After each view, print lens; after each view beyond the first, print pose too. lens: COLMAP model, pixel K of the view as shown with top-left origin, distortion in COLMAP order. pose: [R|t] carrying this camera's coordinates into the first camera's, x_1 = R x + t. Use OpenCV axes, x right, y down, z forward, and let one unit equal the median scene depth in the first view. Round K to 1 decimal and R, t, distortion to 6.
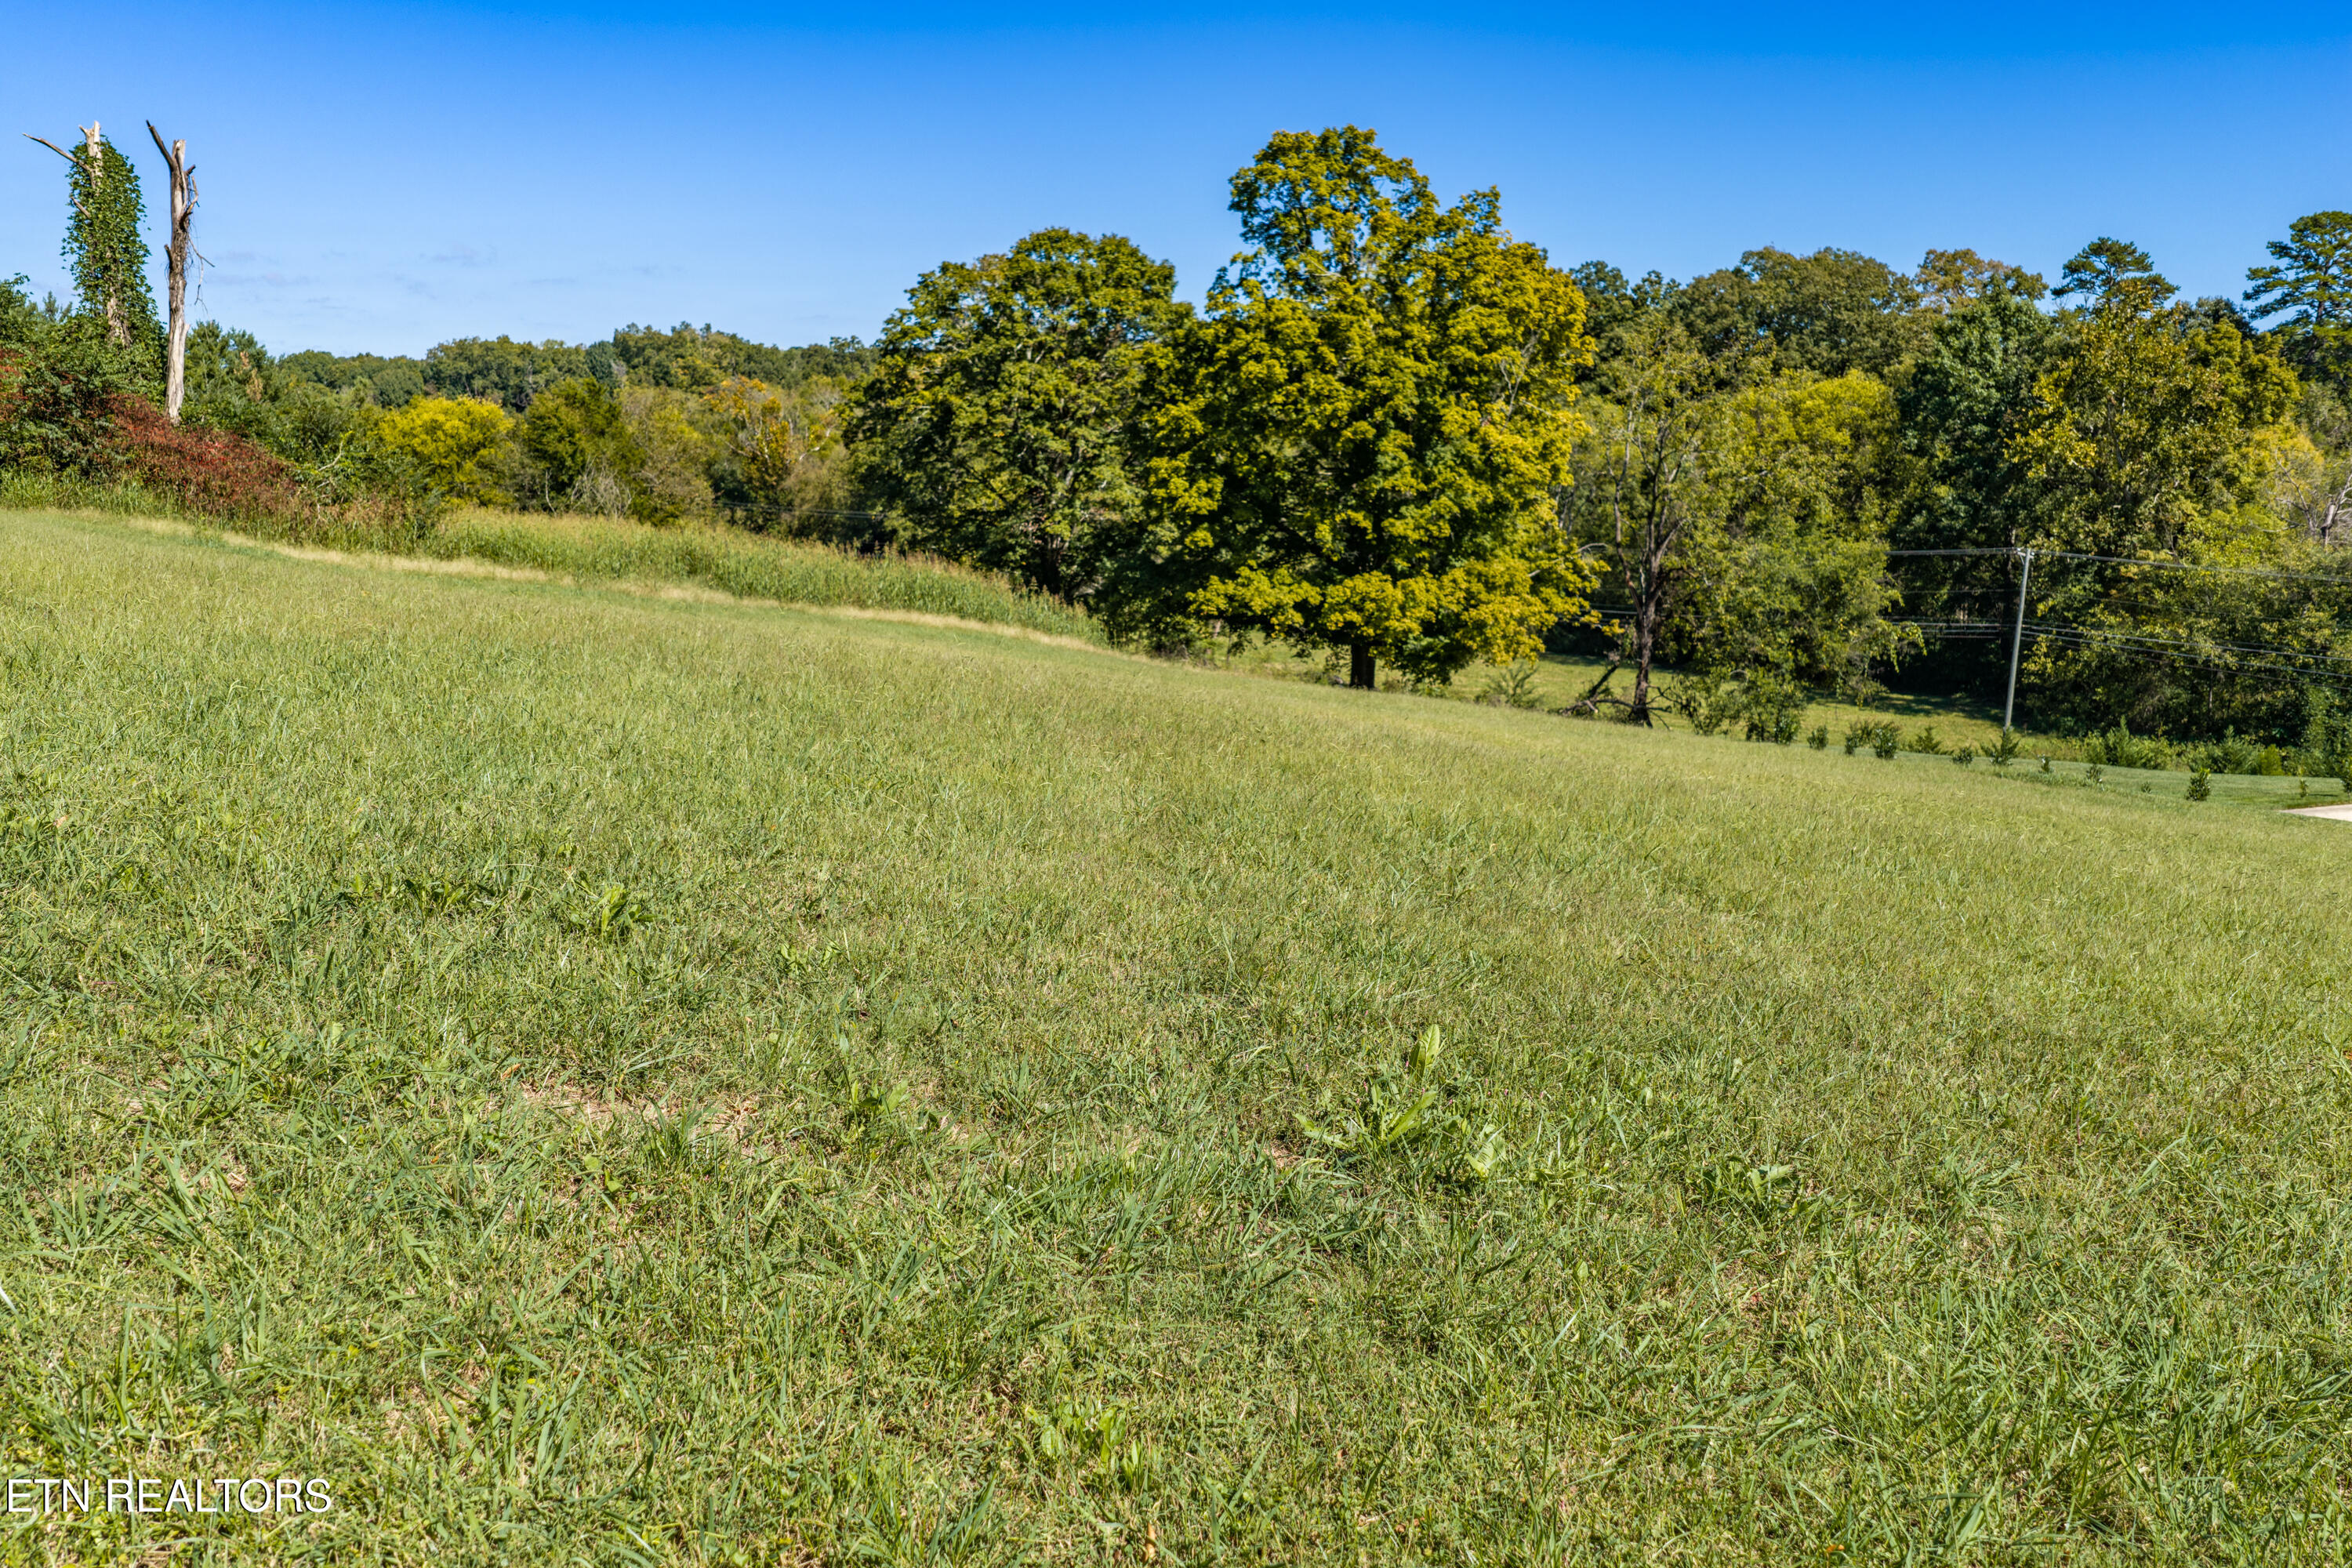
lens RADIAL K [[1936.7, 0, 1185.1], [0, 1936.7, 769.4], [0, 0, 1]] dist [0.014860, -0.021560]
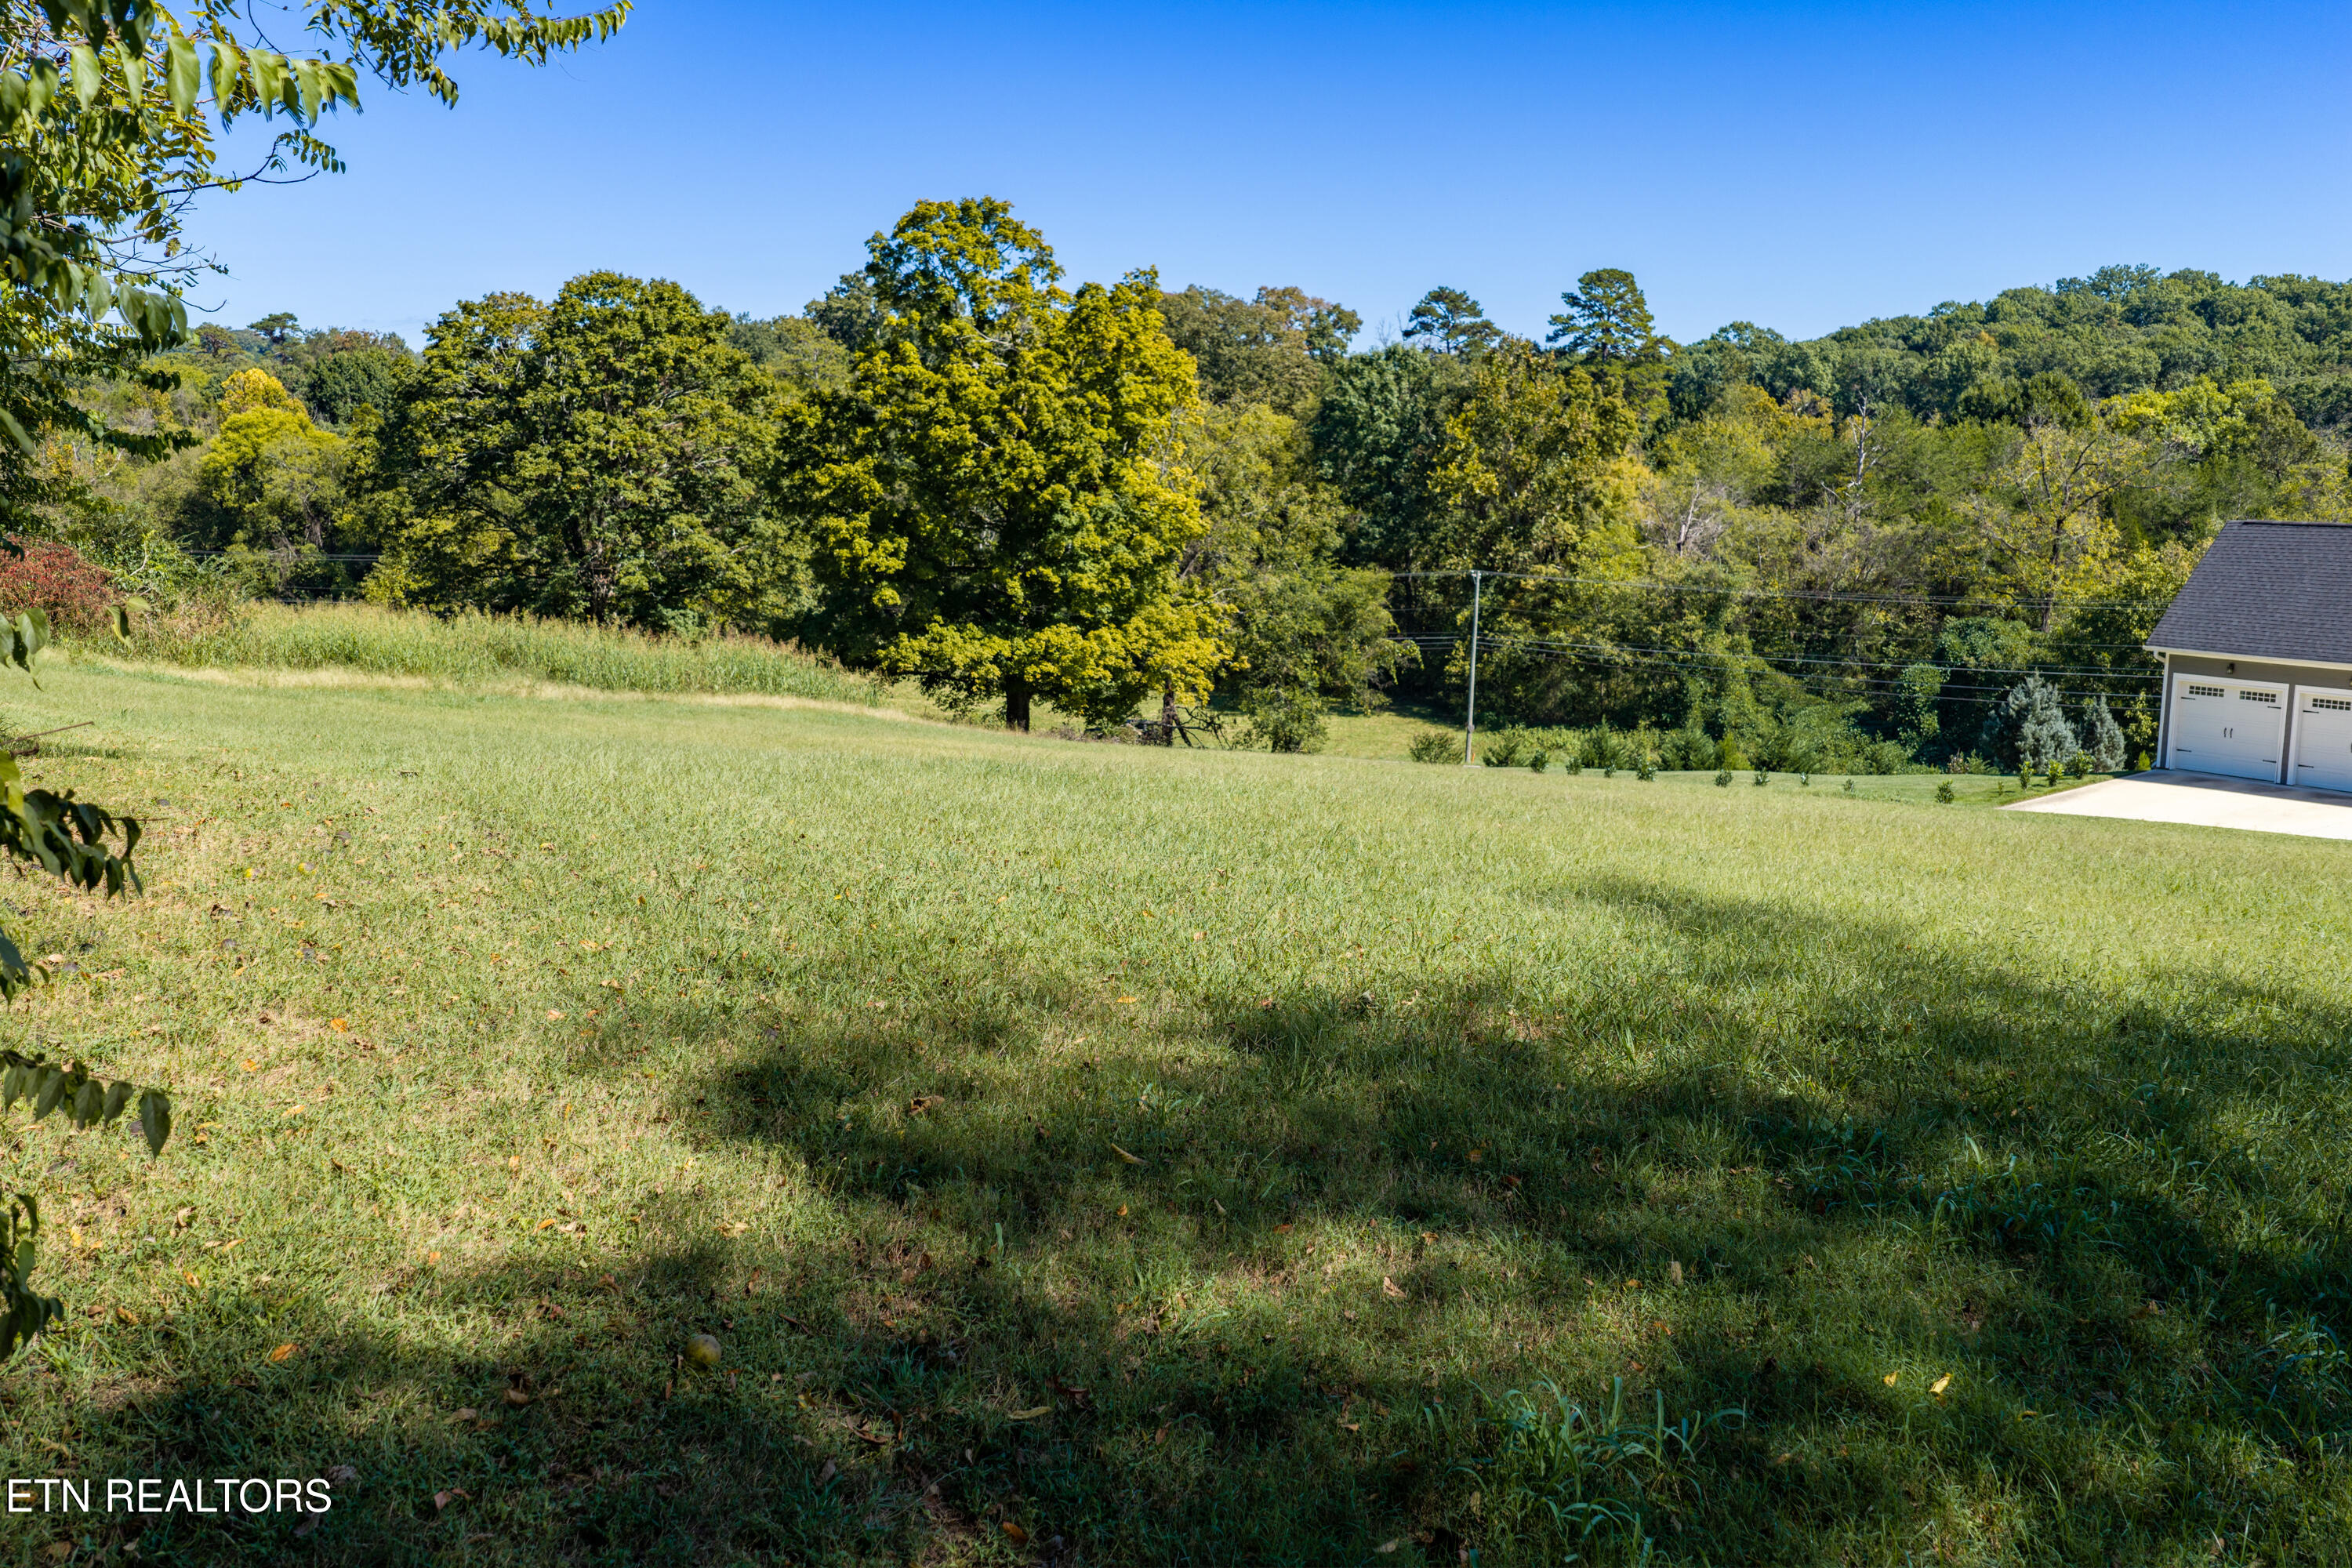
lens RADIAL K [[1936.7, 0, 1185.1], [0, 1936.7, 769.4], [0, 0, 1]] dist [0.014860, -0.021560]
pose [[0.931735, -0.065097, 0.357257, -0.160472], [0.066217, 0.997764, 0.009110, -0.019984], [-0.357051, 0.015169, 0.933962, -0.008373]]
